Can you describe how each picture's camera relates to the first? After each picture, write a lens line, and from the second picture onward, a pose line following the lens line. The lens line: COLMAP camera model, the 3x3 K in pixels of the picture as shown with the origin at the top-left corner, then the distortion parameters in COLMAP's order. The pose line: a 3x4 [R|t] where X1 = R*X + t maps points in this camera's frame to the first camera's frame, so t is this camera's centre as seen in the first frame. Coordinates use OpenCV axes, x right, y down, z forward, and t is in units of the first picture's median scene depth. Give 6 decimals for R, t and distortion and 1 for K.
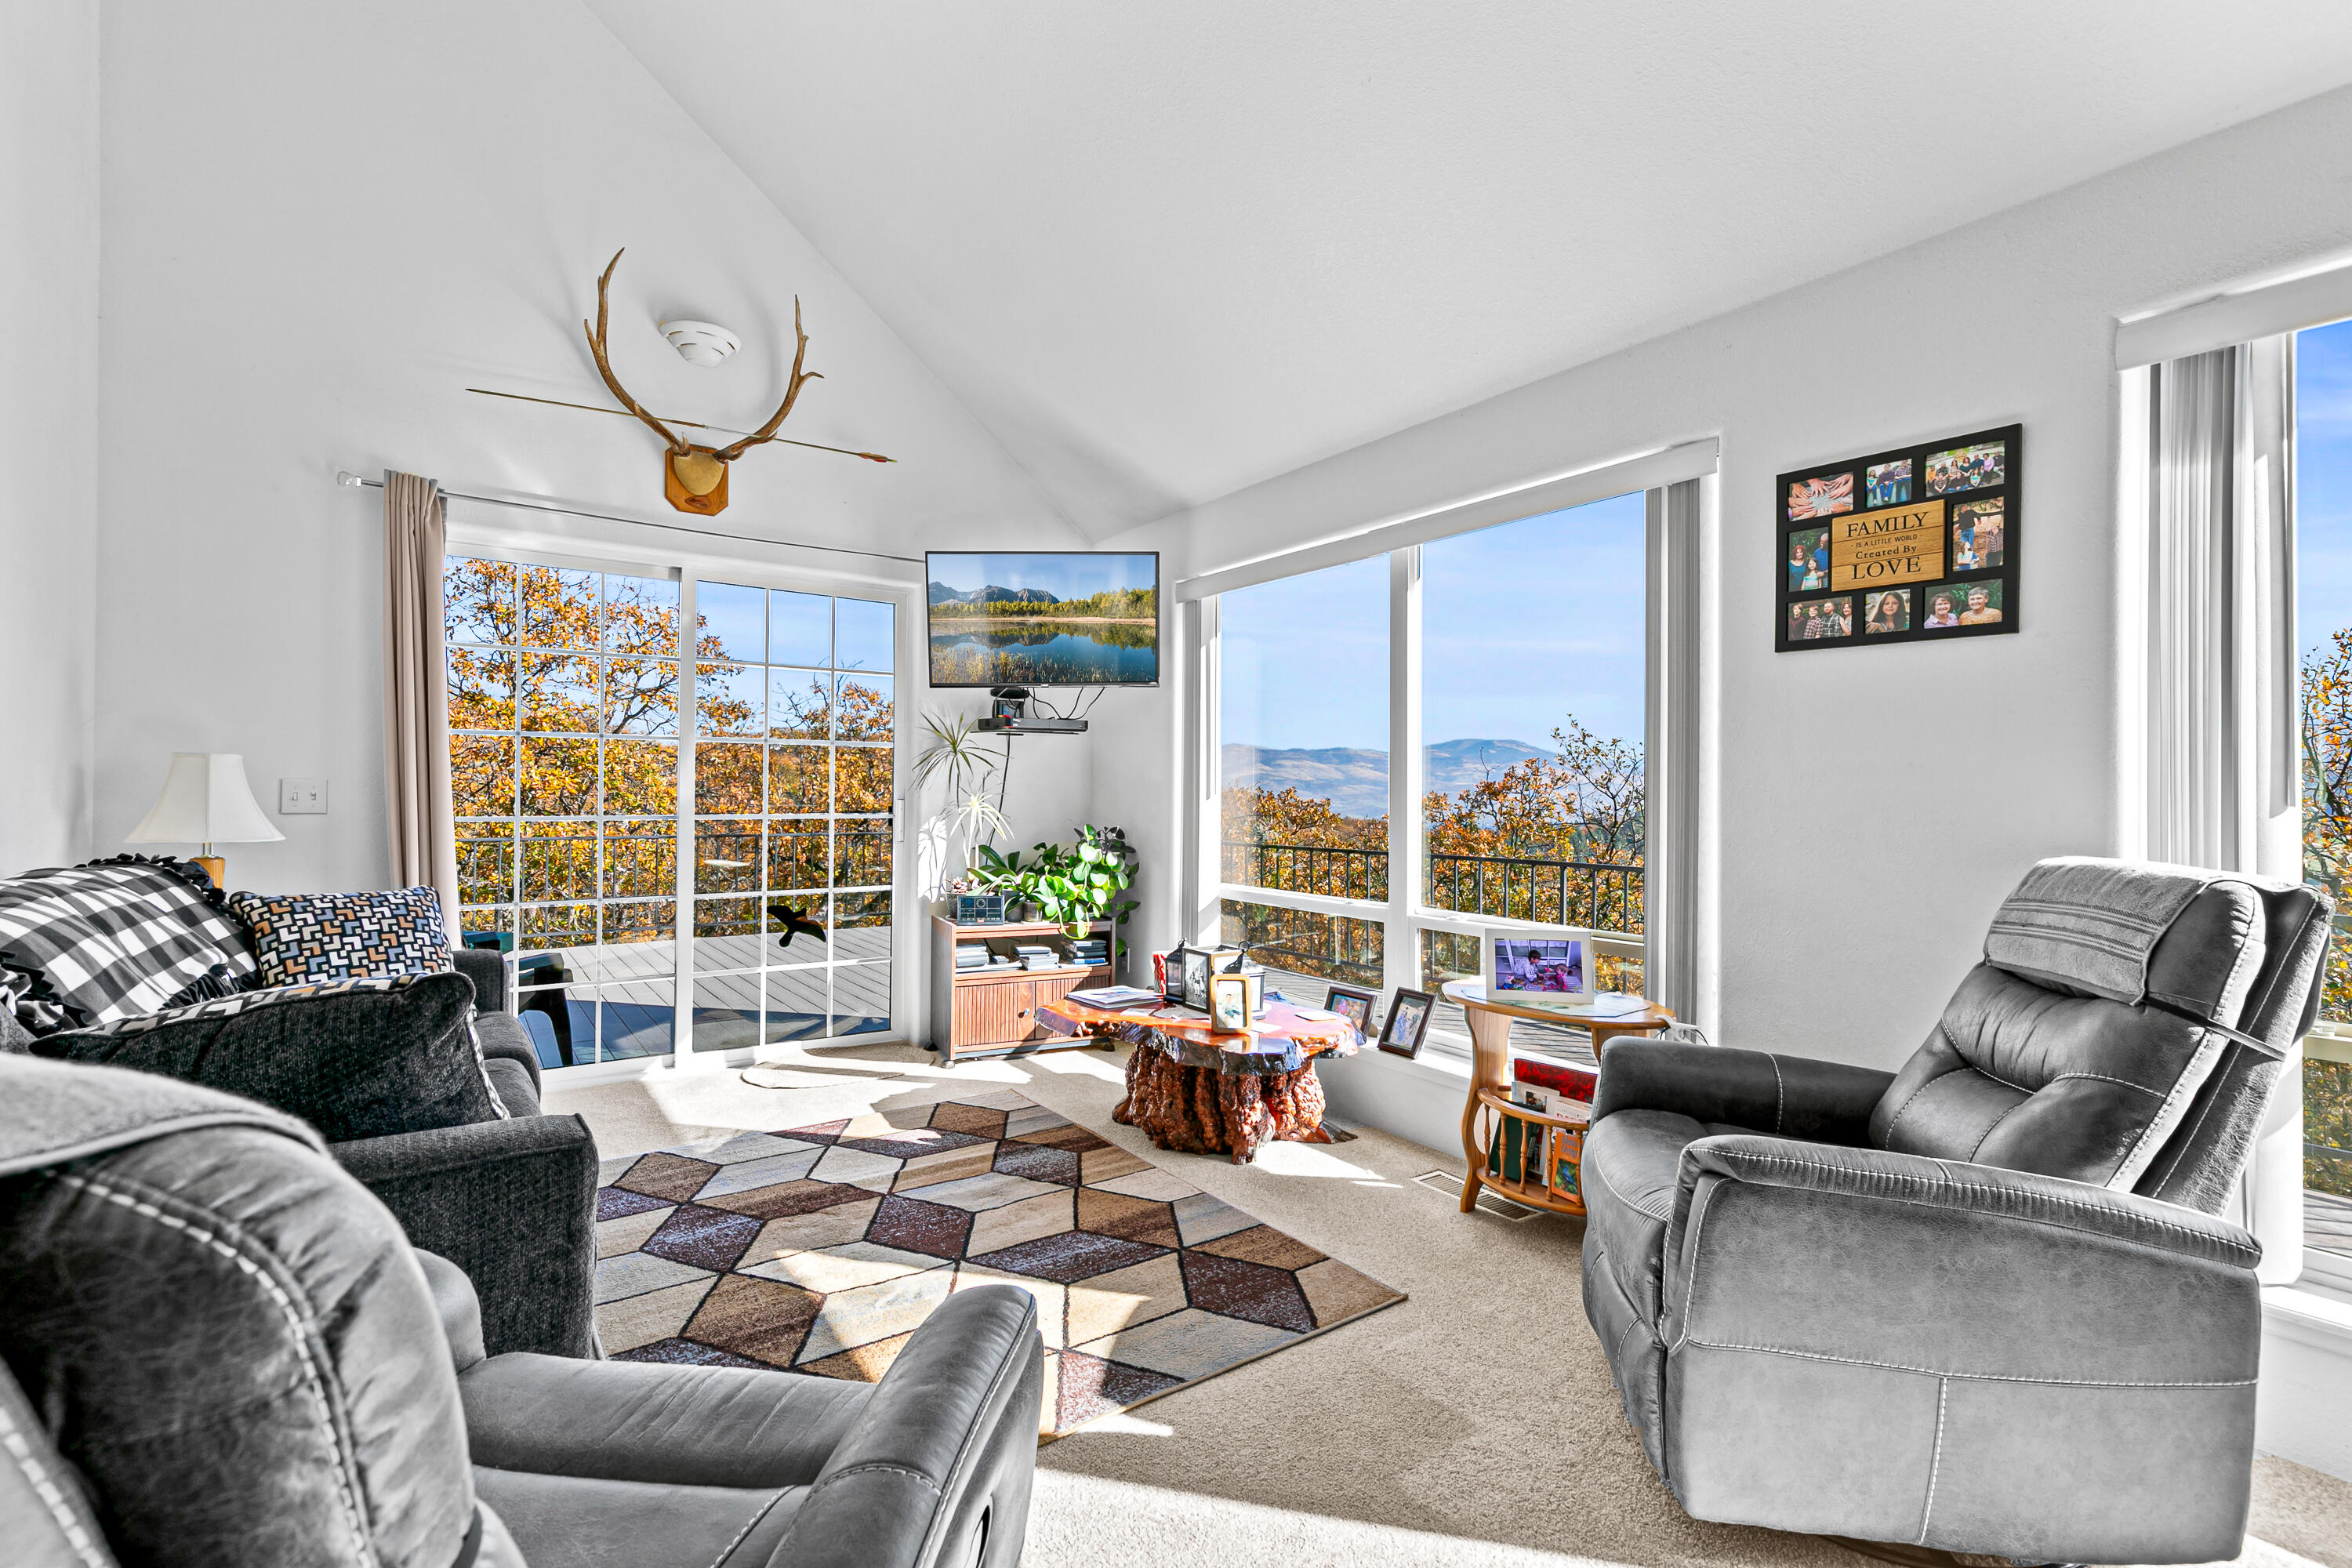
lens RADIAL K [[1079.7, 0, 1162.4], [0, 1079.7, 791.4], [0, 0, 1]] dist [0.010207, -0.000337]
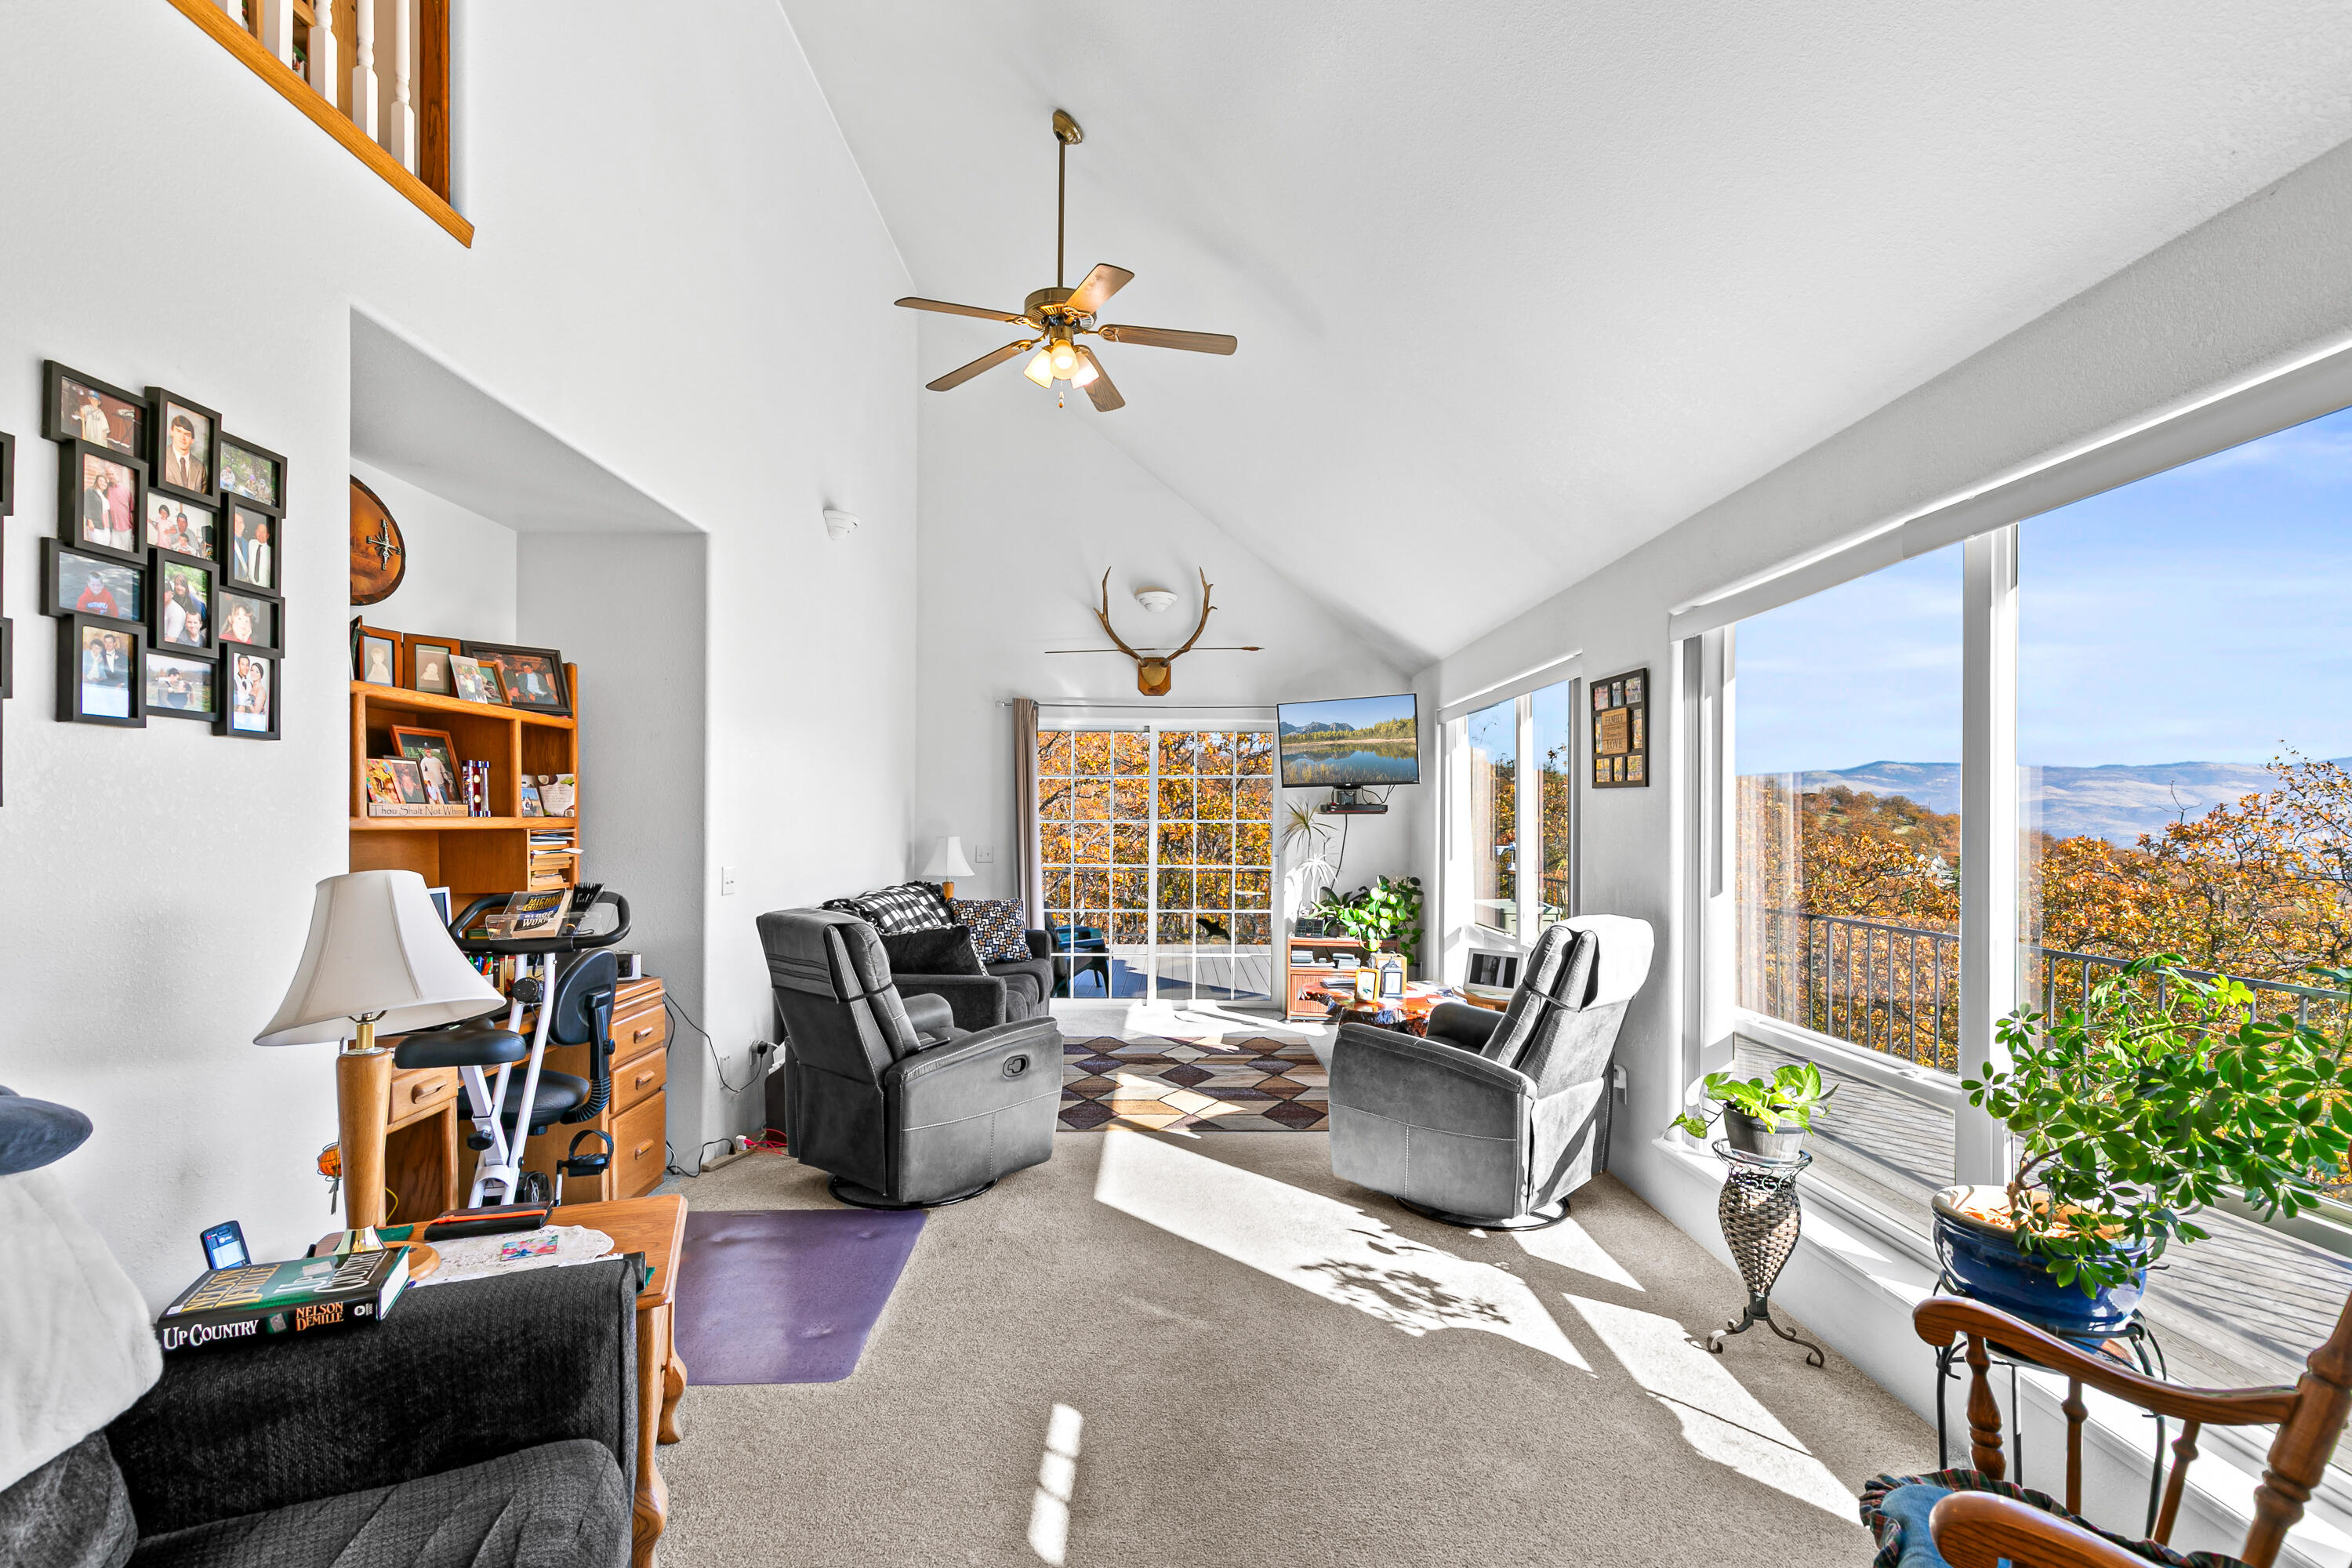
lens RADIAL K [[1126.4, 0, 1105.9], [0, 1126.4, 818.1], [0, 0, 1]] dist [-0.000440, -0.000231]
pose [[0.787801, -0.006194, -0.615899, 0.995378], [0.005578, 0.999980, -0.002922, -0.077743], [0.615905, -0.001134, 0.787820, -0.782265]]
